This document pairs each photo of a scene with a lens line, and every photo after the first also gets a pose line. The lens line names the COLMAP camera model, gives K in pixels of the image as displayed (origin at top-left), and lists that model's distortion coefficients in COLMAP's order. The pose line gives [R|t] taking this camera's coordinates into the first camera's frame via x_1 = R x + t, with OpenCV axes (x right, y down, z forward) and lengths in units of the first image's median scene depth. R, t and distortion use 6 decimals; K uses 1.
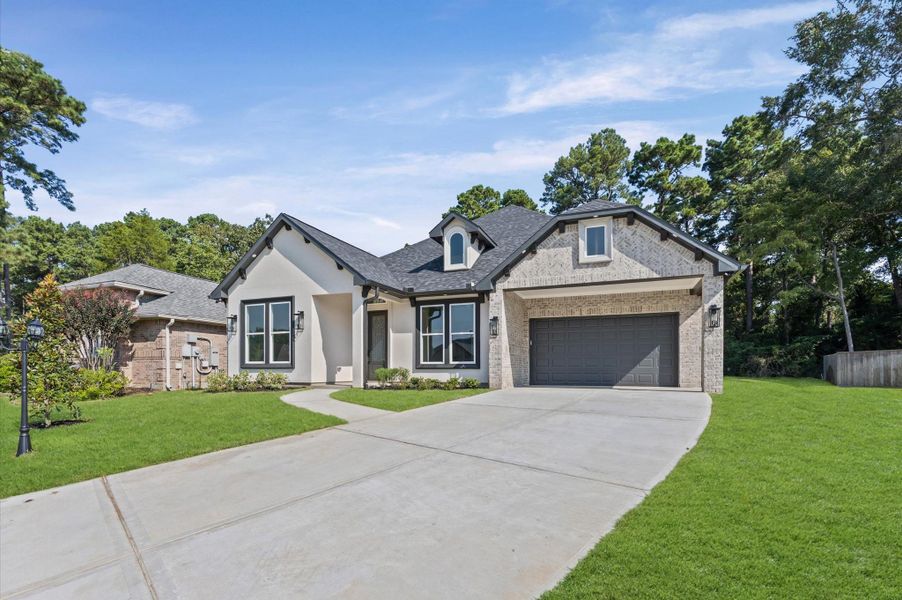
lens RADIAL K [[352.1, 0, 451.0], [0, 352.1, 300.0], [0, 0, 1]] dist [0.001797, 0.000246]
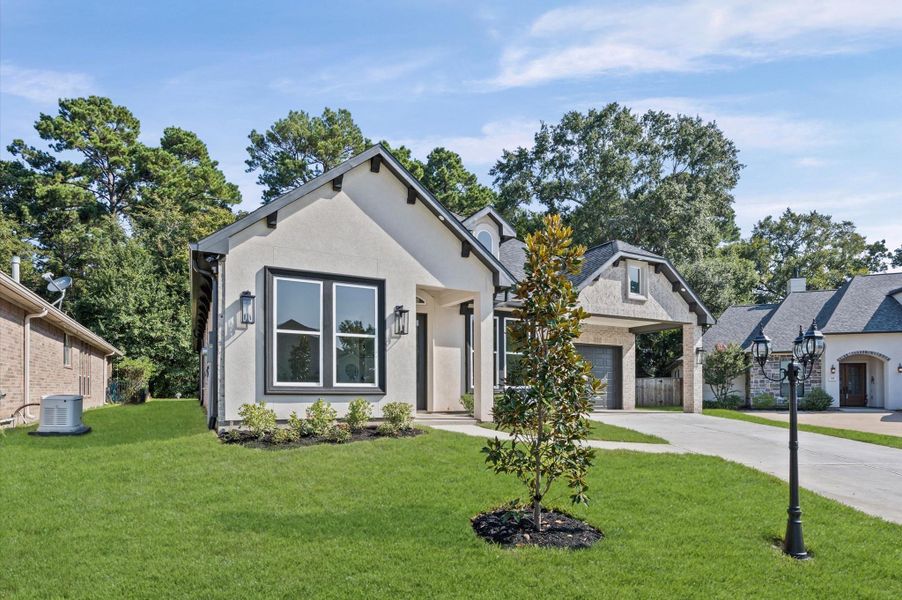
lens RADIAL K [[449.1, 0, 451.0], [0, 449.1, 300.0], [0, 0, 1]] dist [-0.000890, -0.000091]
pose [[0.719772, 0.141626, 0.679610, -0.892894], [-0.135663, 0.988790, -0.062377, 0.057658], [-0.680826, -0.047301, 0.730917, 0.317994]]
